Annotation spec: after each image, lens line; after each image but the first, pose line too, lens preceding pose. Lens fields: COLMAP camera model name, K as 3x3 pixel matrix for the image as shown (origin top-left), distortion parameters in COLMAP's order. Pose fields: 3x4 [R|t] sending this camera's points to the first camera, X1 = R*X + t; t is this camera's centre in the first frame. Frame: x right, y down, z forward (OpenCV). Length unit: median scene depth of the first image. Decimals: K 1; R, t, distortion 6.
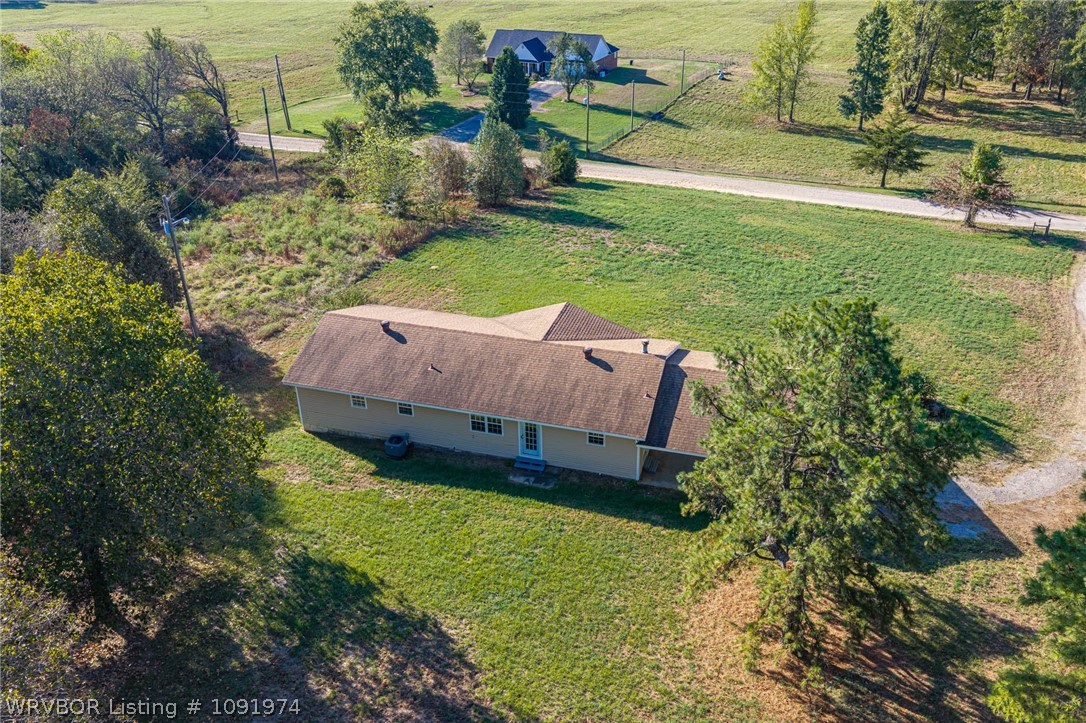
lens RADIAL K [[891.6, 0, 543.0], [0, 891.6, 361.5], [0, 0, 1]] dist [0.013061, -0.021614]
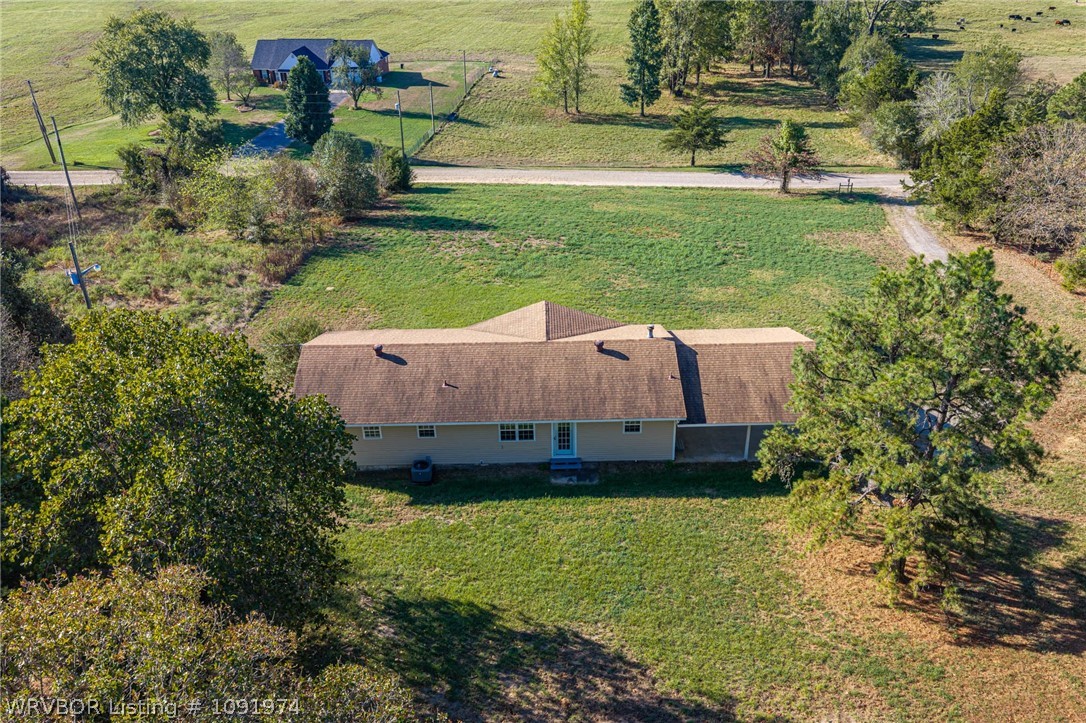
lens RADIAL K [[891.6, 0, 543.0], [0, 891.6, 361.5], [0, 0, 1]] dist [0.013061, -0.021614]
pose [[0.951917, -0.149228, 0.267554, -0.137788], [0.150026, 0.988526, 0.017579, -0.009302], [-0.267107, 0.023406, 0.963383, 0.021007]]
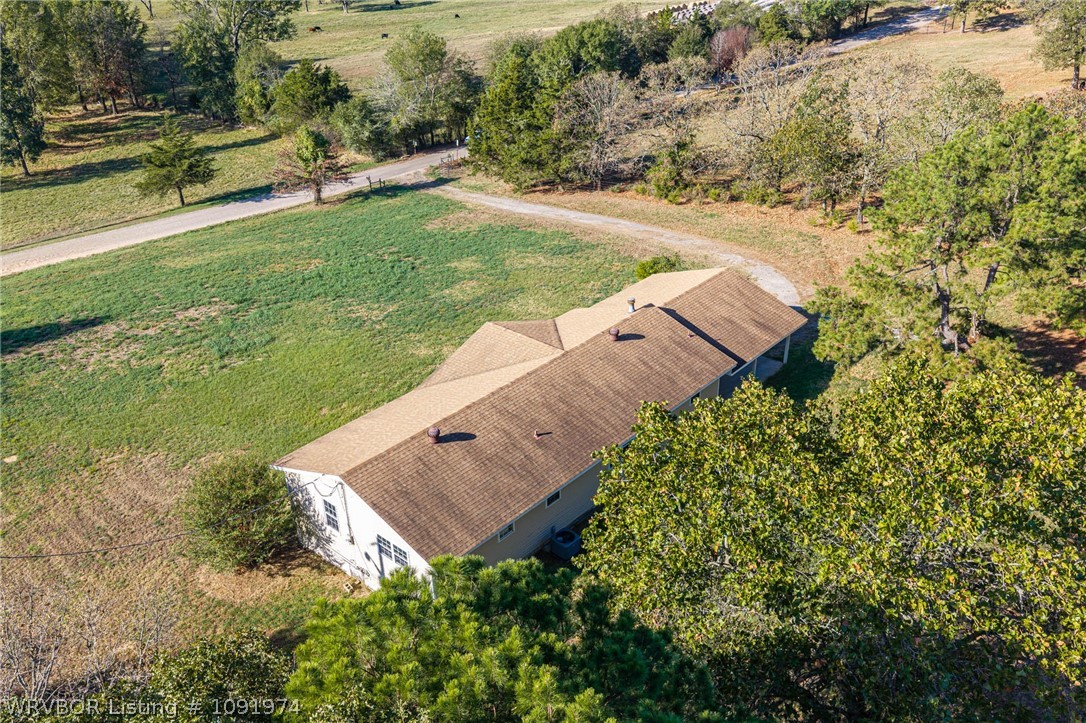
lens RADIAL K [[891.6, 0, 543.0], [0, 891.6, 361.5], [0, 0, 1]] dist [0.013061, -0.021614]
pose [[0.408642, -0.422633, 0.808946, -0.358748], [0.451864, 0.863762, 0.223011, -0.109018], [-0.792989, 0.274402, 0.543942, 0.274084]]
